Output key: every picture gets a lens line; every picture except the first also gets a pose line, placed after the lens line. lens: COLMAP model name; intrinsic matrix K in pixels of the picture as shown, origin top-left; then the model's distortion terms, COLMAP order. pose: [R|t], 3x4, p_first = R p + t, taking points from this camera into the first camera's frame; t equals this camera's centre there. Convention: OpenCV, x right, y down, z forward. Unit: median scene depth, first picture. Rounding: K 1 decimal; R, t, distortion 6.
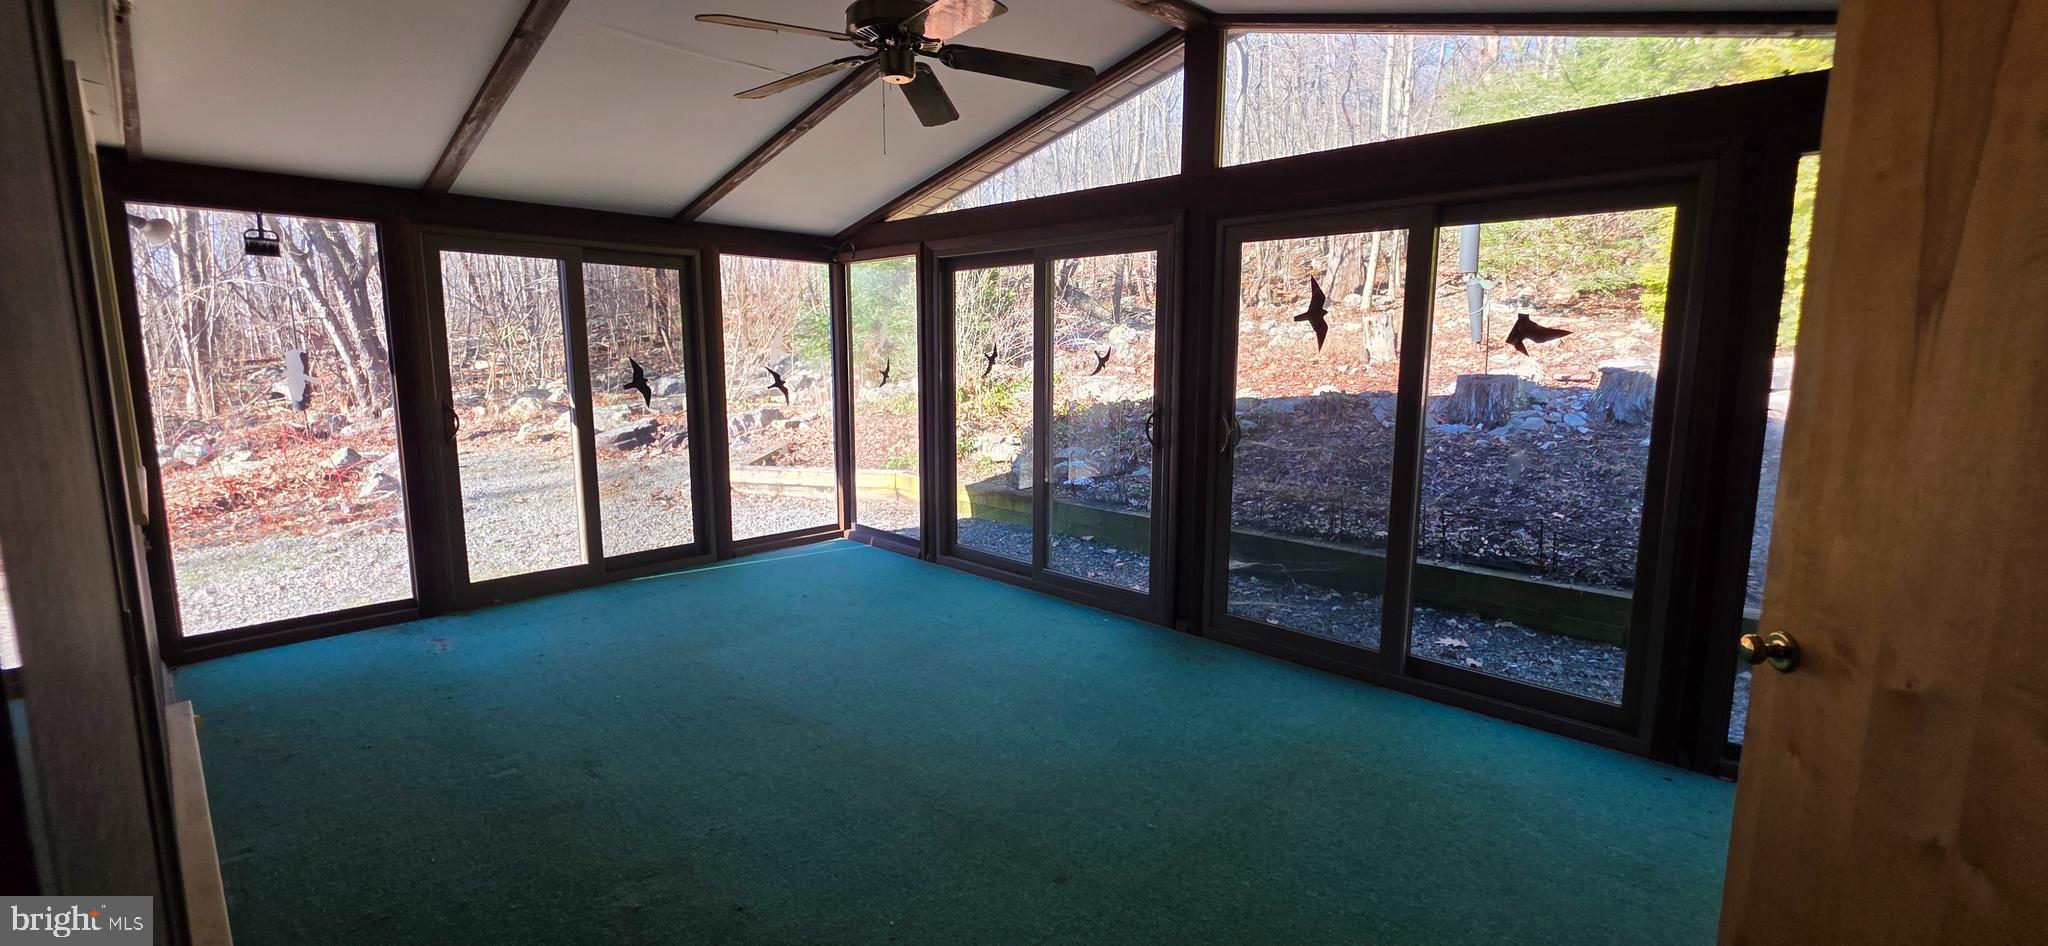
lens RADIAL K [[819.2, 0, 1027.5], [0, 819.2, 460.4], [0, 0, 1]] dist [-0.001464, -0.000423]
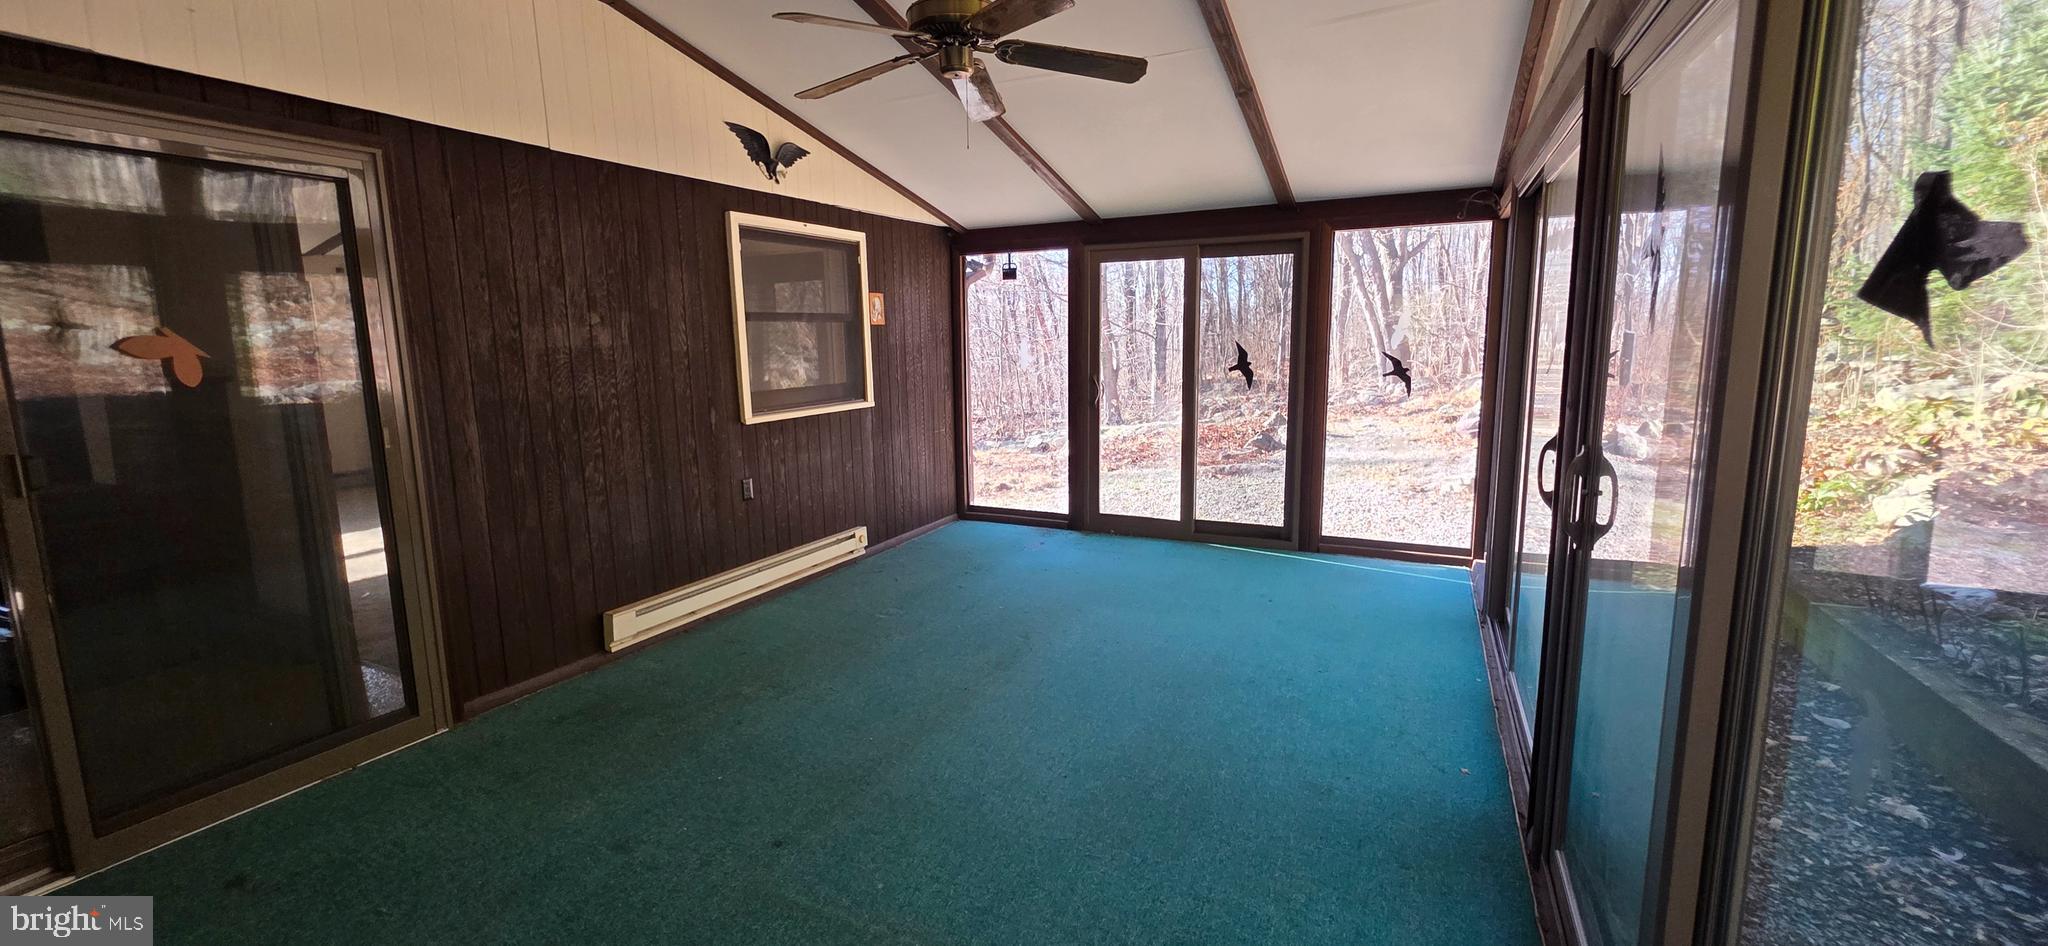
lens RADIAL K [[819.2, 0, 1027.5], [0, 819.2, 460.4], [0, 0, 1]] dist [-0.001464, -0.000423]
pose [[0.308183, 0.136029, -0.941551, 0.467718], [-0.112475, 0.987993, 0.105924, -0.054999], [0.944655, 0.073257, 0.319783, 0.408759]]
